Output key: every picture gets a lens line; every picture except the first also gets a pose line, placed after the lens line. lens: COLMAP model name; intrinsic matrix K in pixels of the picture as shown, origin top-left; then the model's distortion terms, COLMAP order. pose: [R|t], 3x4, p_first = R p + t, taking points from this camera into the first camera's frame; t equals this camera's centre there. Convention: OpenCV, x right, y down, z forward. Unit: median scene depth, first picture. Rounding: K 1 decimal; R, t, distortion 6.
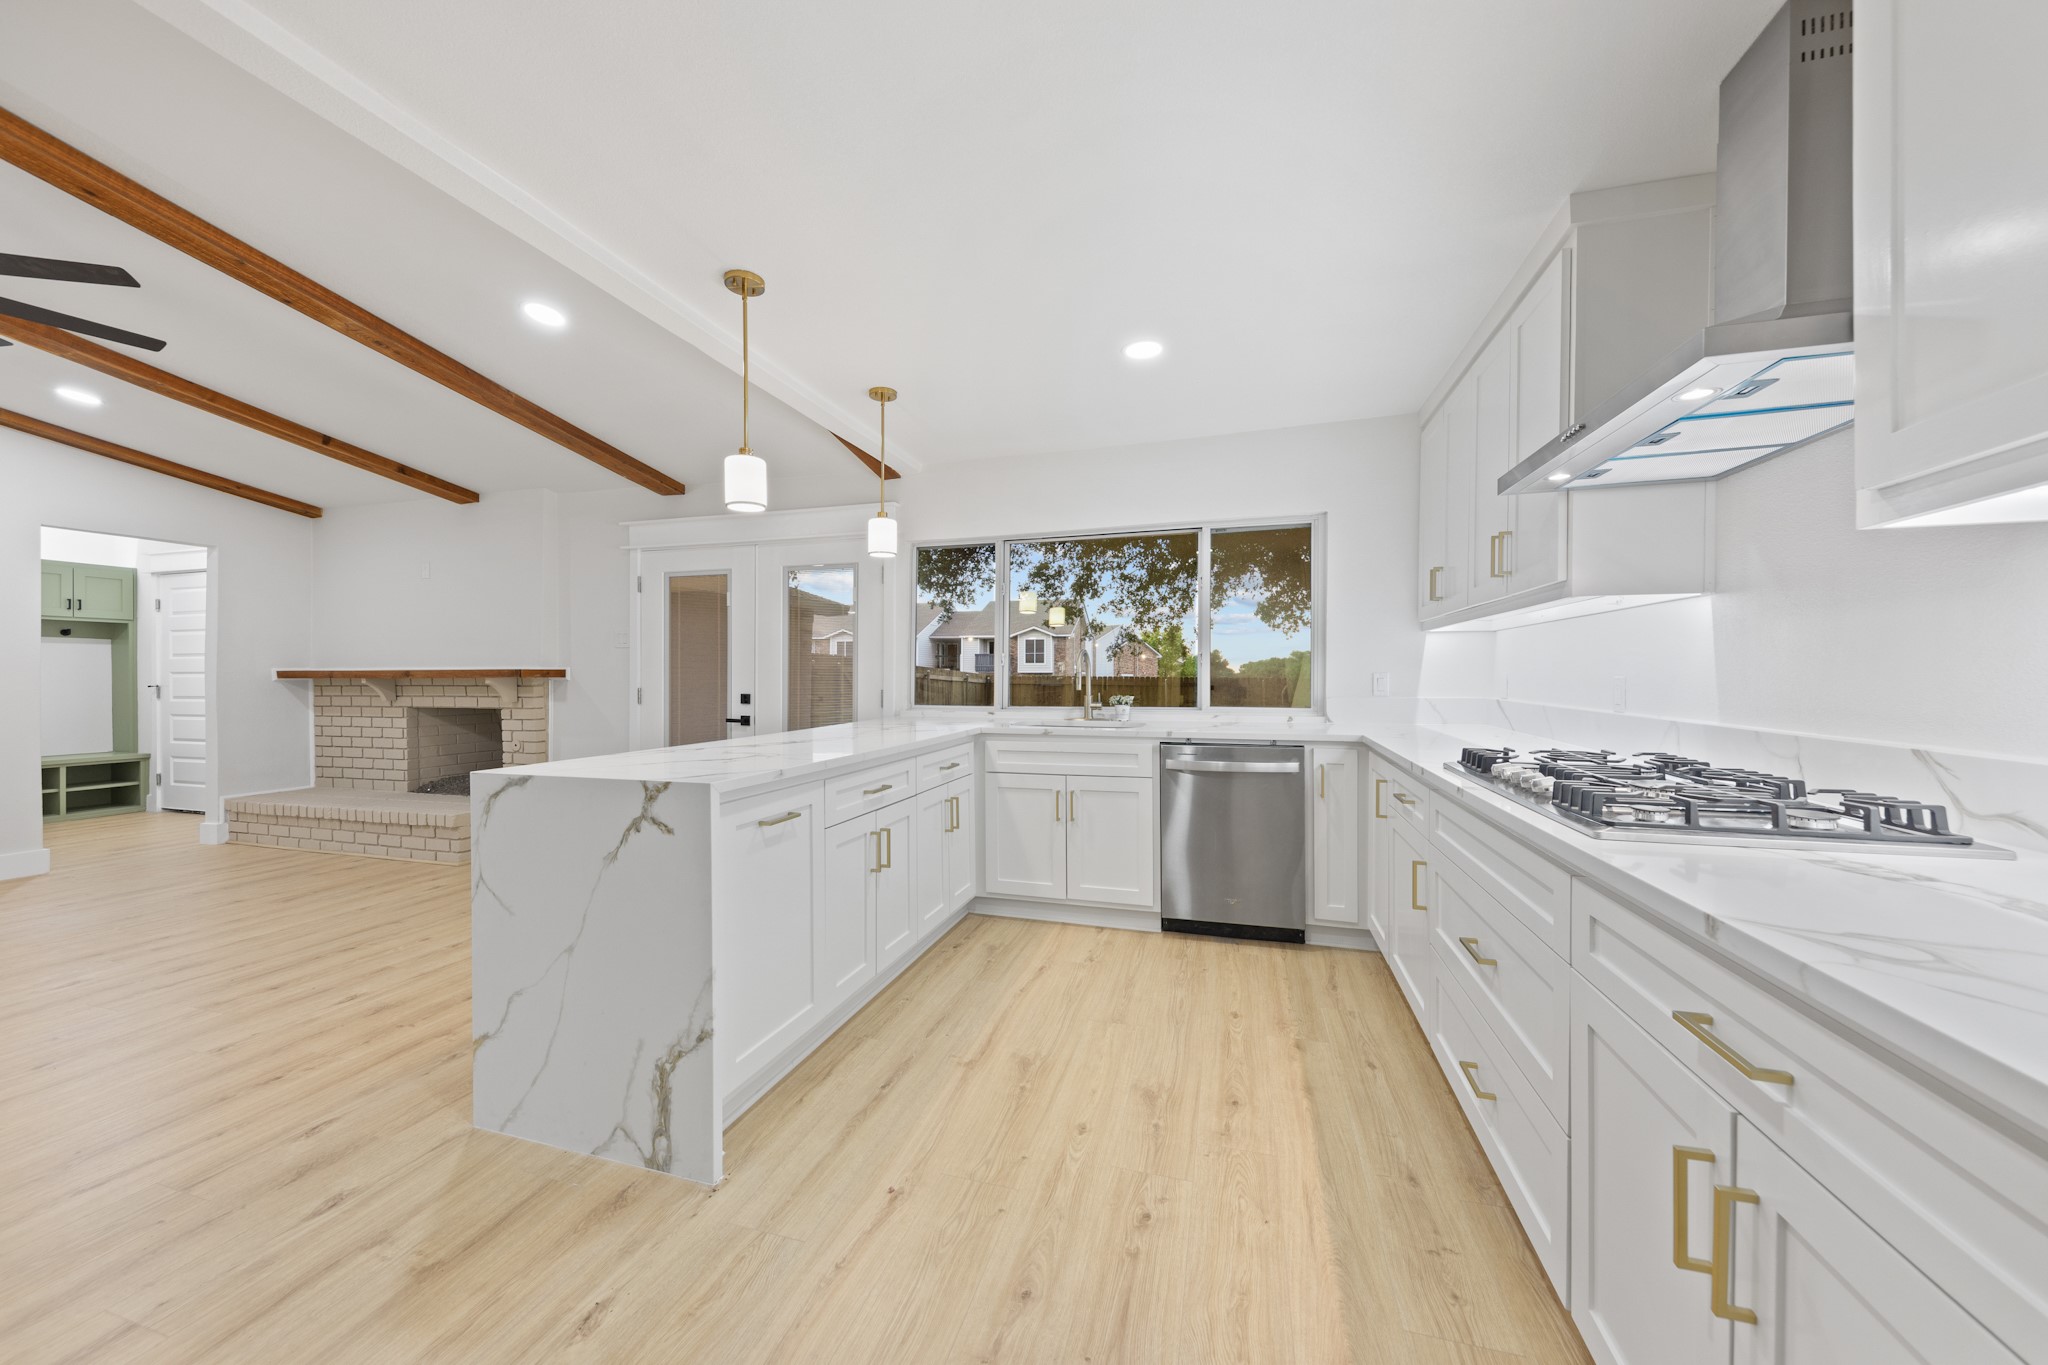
lens RADIAL K [[718.2, 0, 1024.0], [0, 718.2, 682.5], [0, 0, 1]] dist [-0.000415, -0.000218]
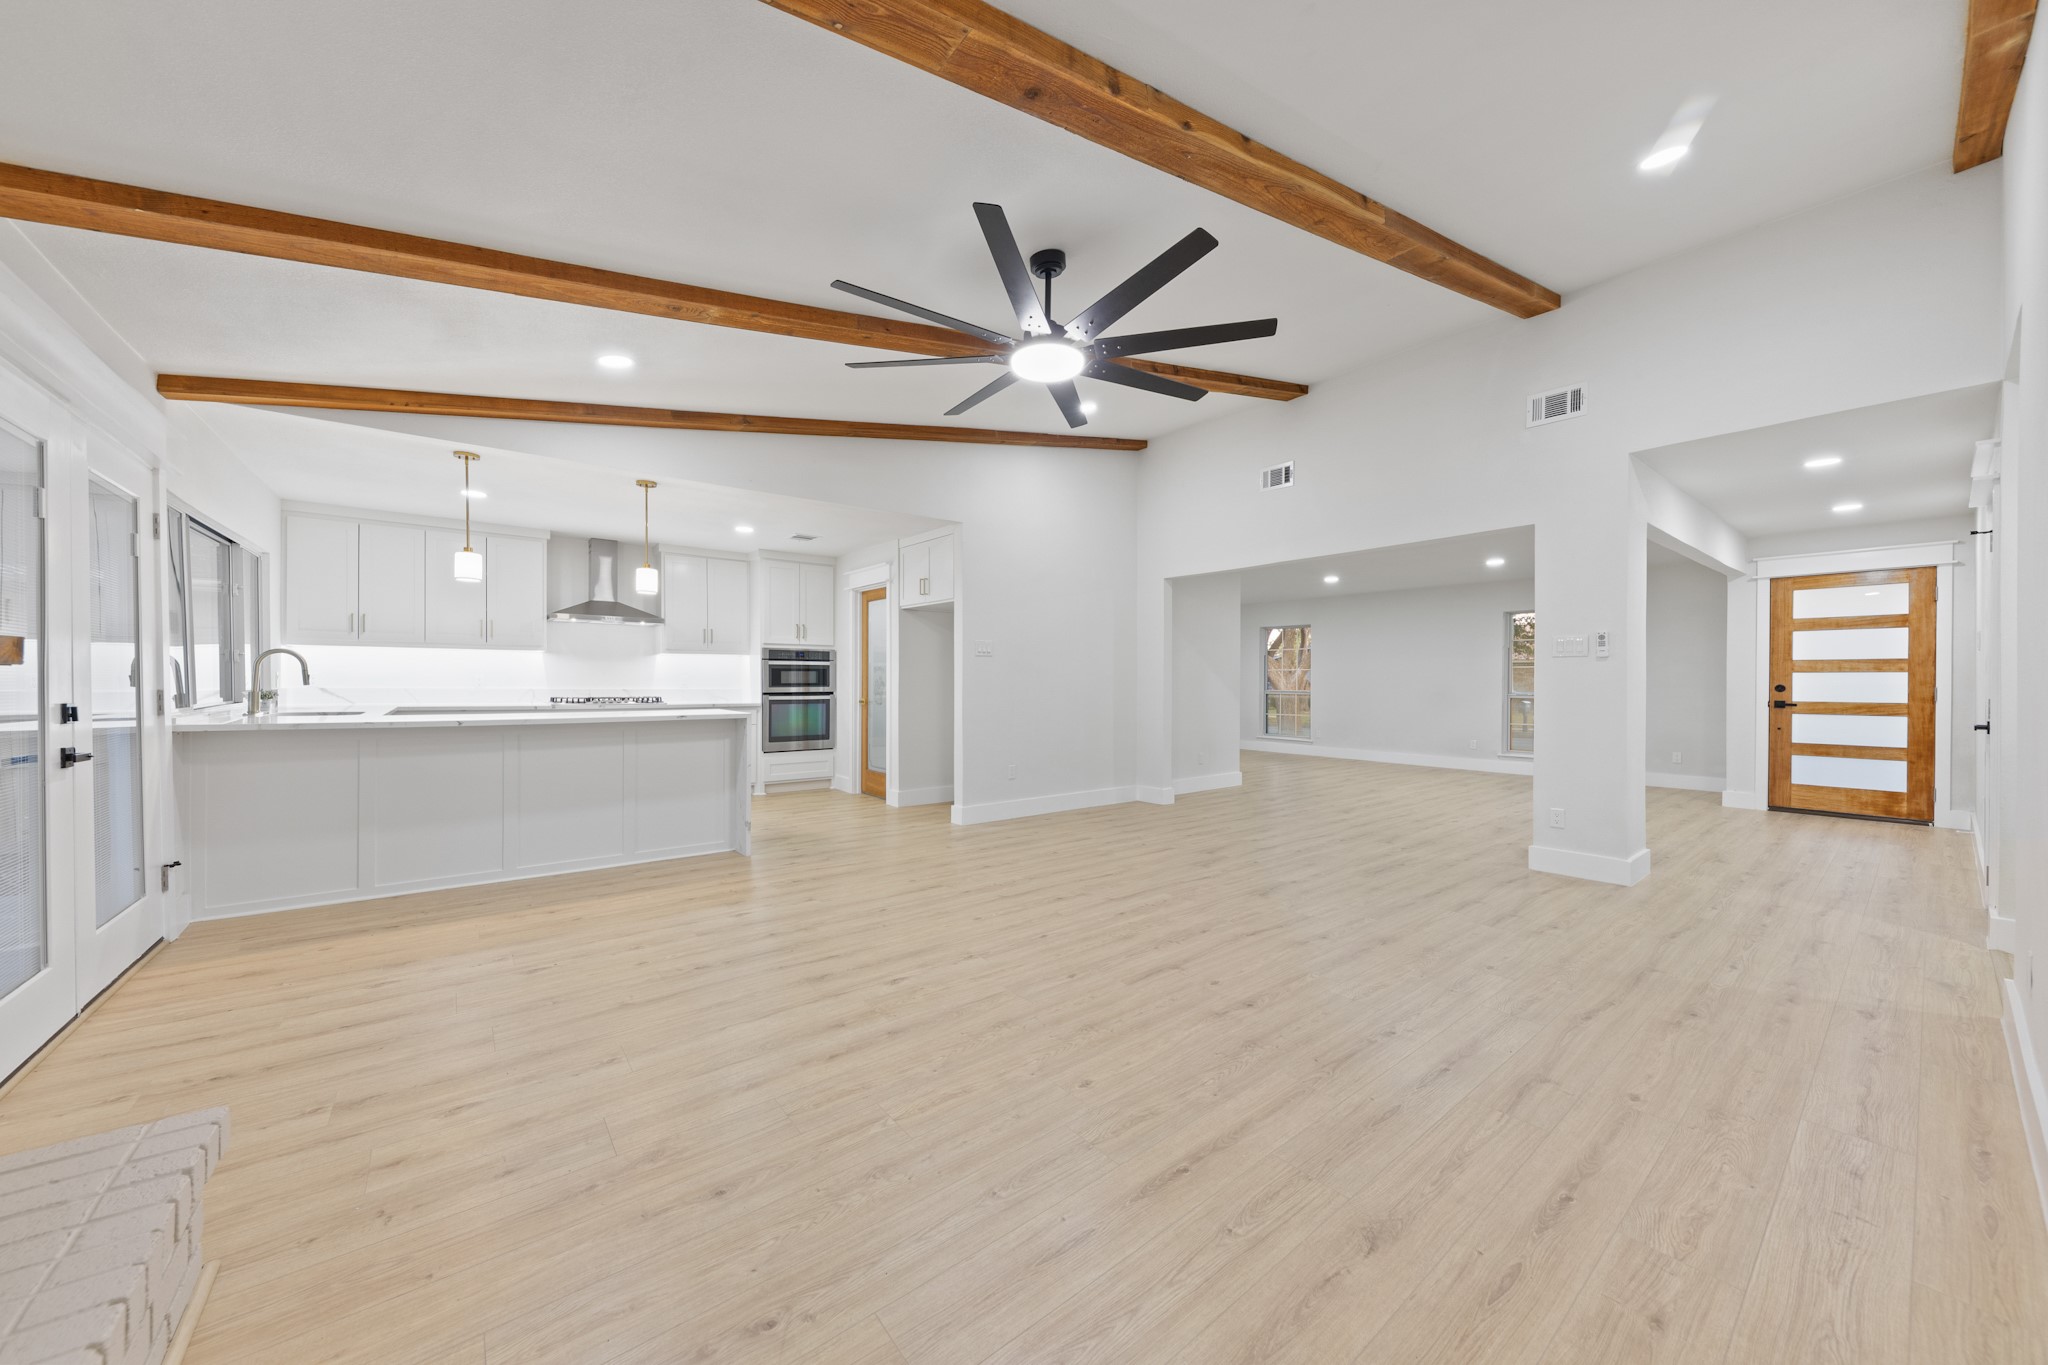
lens RADIAL K [[718.2, 0, 1024.0], [0, 718.2, 682.5], [0, 0, 1]] dist [-0.000415, -0.000218]
pose [[-0.815164, -0.000915, 0.579230, -1.480058], [0.006877, 0.999913, 0.011257, -0.002169], [-0.579189, 0.013160, -0.815087, 1.229151]]
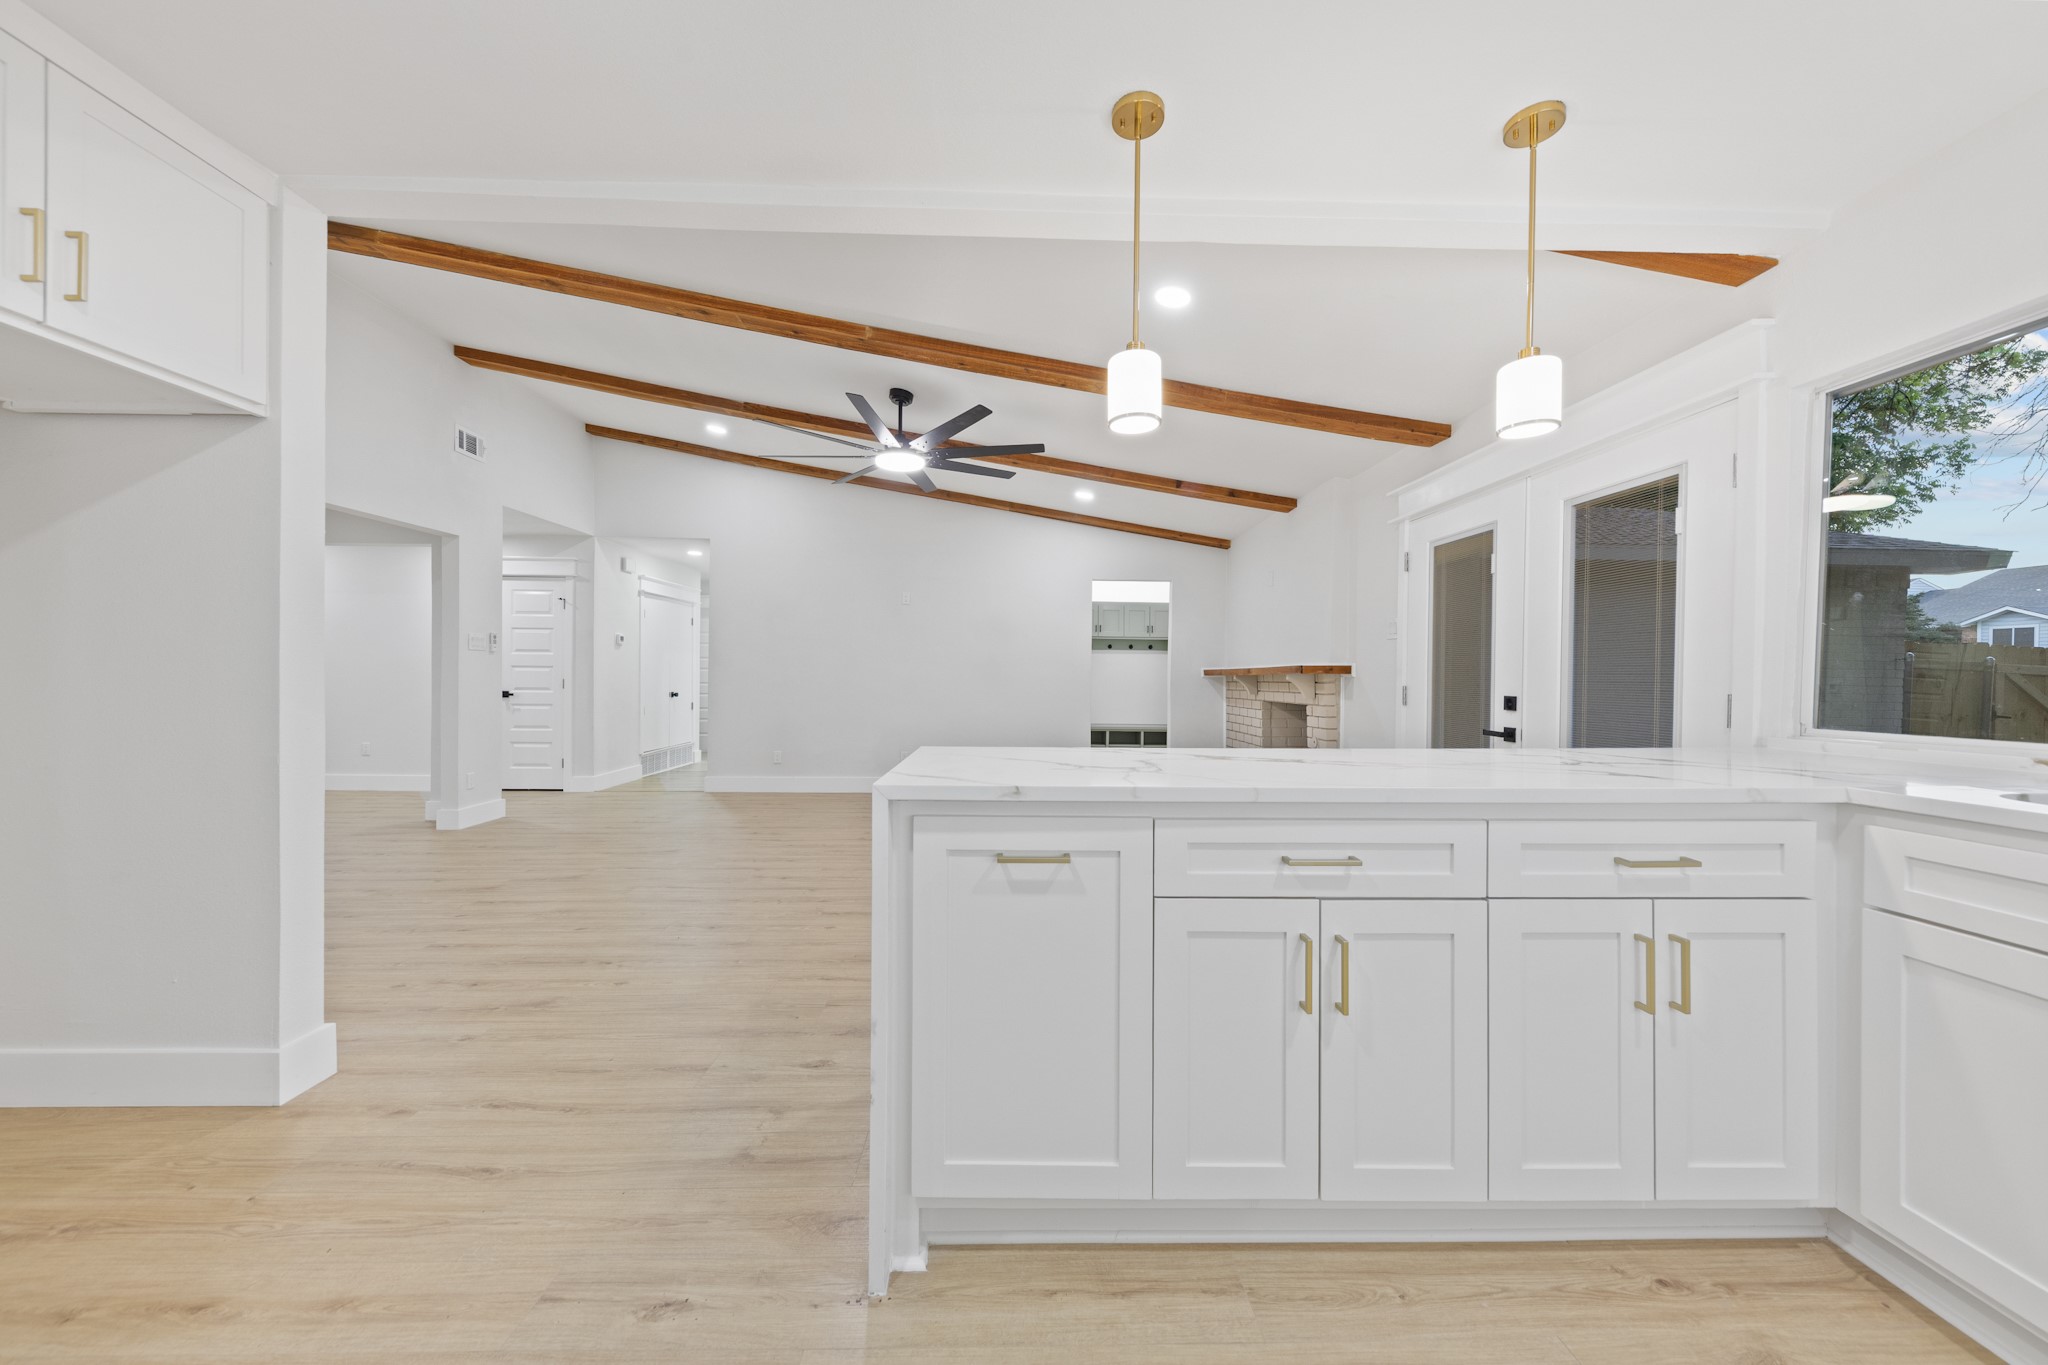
lens RADIAL K [[718.2, 0, 1024.0], [0, 718.2, 682.5], [0, 0, 1]] dist [-0.000415, -0.000218]
pose [[0.300190, 0.009248, -0.953835, 0.156173], [-0.018115, 0.999828, 0.003993, 0.009965], [0.953707, 0.016080, 0.300306, 0.394534]]
